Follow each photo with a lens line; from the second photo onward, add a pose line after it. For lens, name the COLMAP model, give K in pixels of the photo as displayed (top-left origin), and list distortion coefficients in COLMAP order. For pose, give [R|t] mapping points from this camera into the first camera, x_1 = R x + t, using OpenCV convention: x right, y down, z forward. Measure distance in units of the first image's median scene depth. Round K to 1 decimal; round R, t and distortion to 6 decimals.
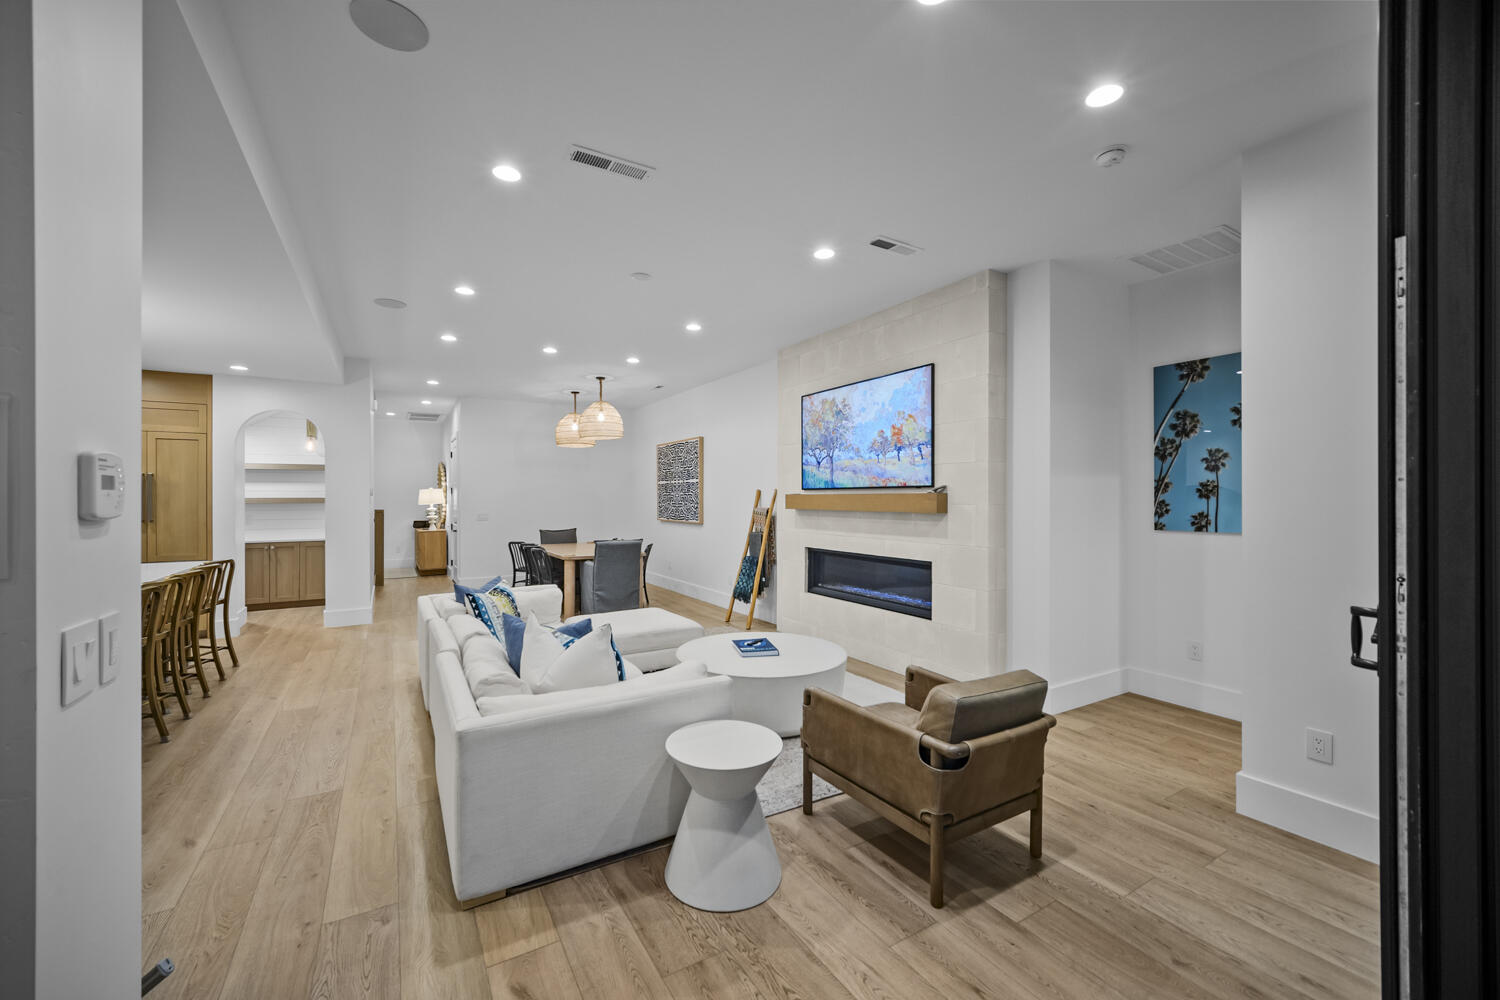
lens RADIAL K [[592.8, 0, 746.2], [0, 592.8, 496.3], [0, 0, 1]] dist [-0.000918, -0.000228]
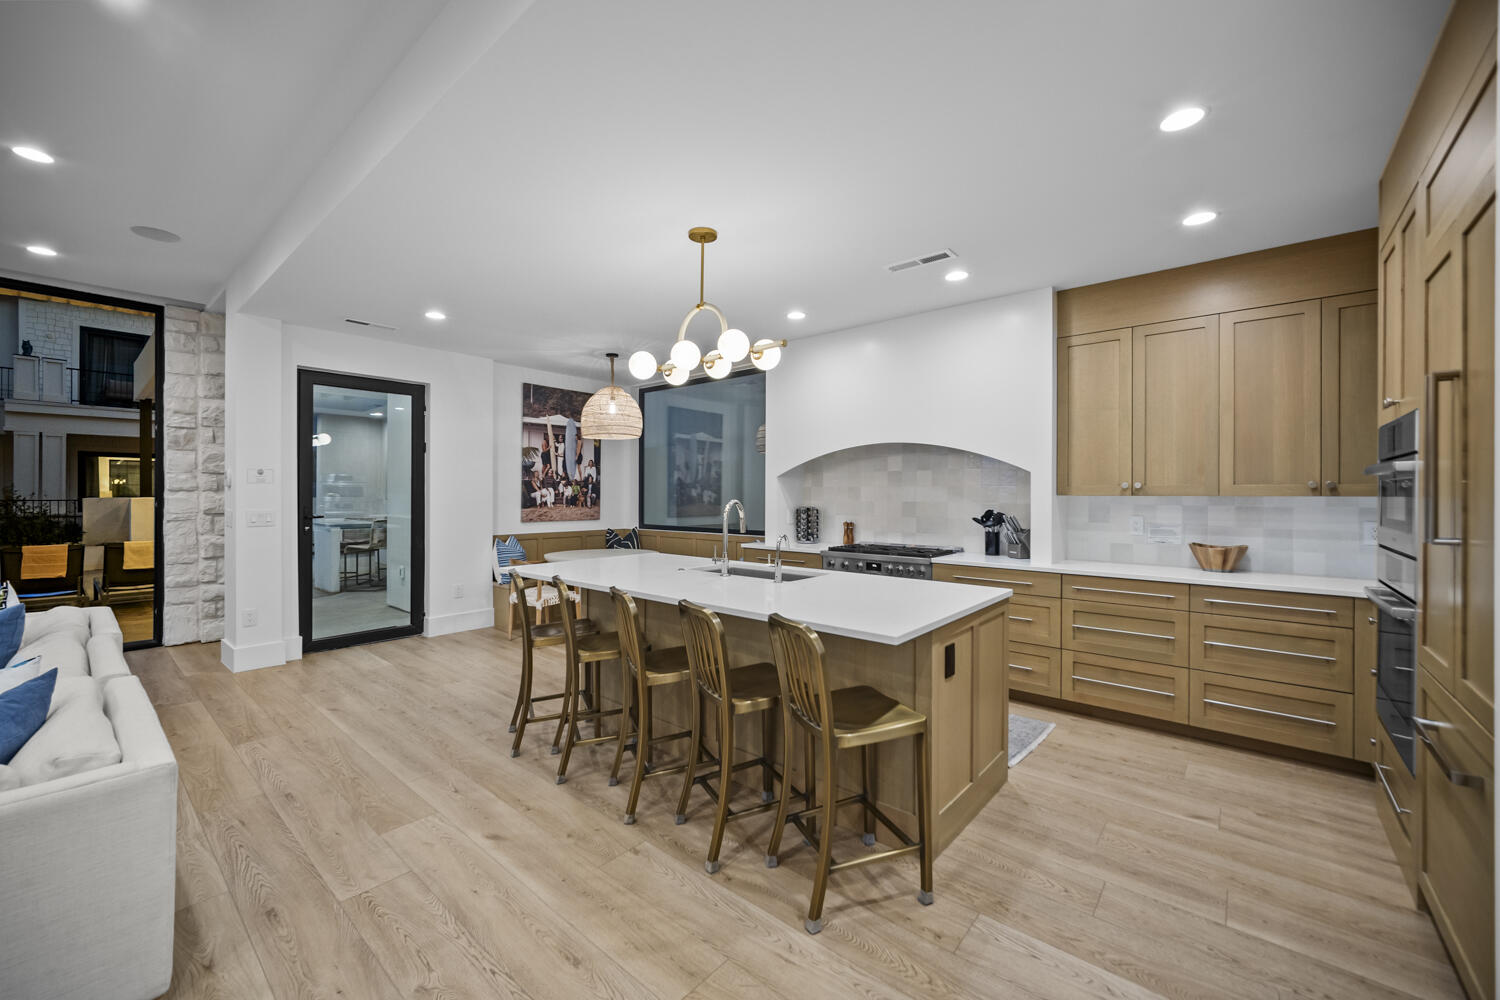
lens RADIAL K [[592.8, 0, 728.3], [0, 592.8, 497.9], [0, 0, 1]] dist [-0.000918, -0.000228]
pose [[-0.954804, 0.001512, -0.297232, -0.657336], [0.000085, 0.999988, 0.004814, 0.022971], [0.297236, 0.004571, -0.954793, 1.231566]]
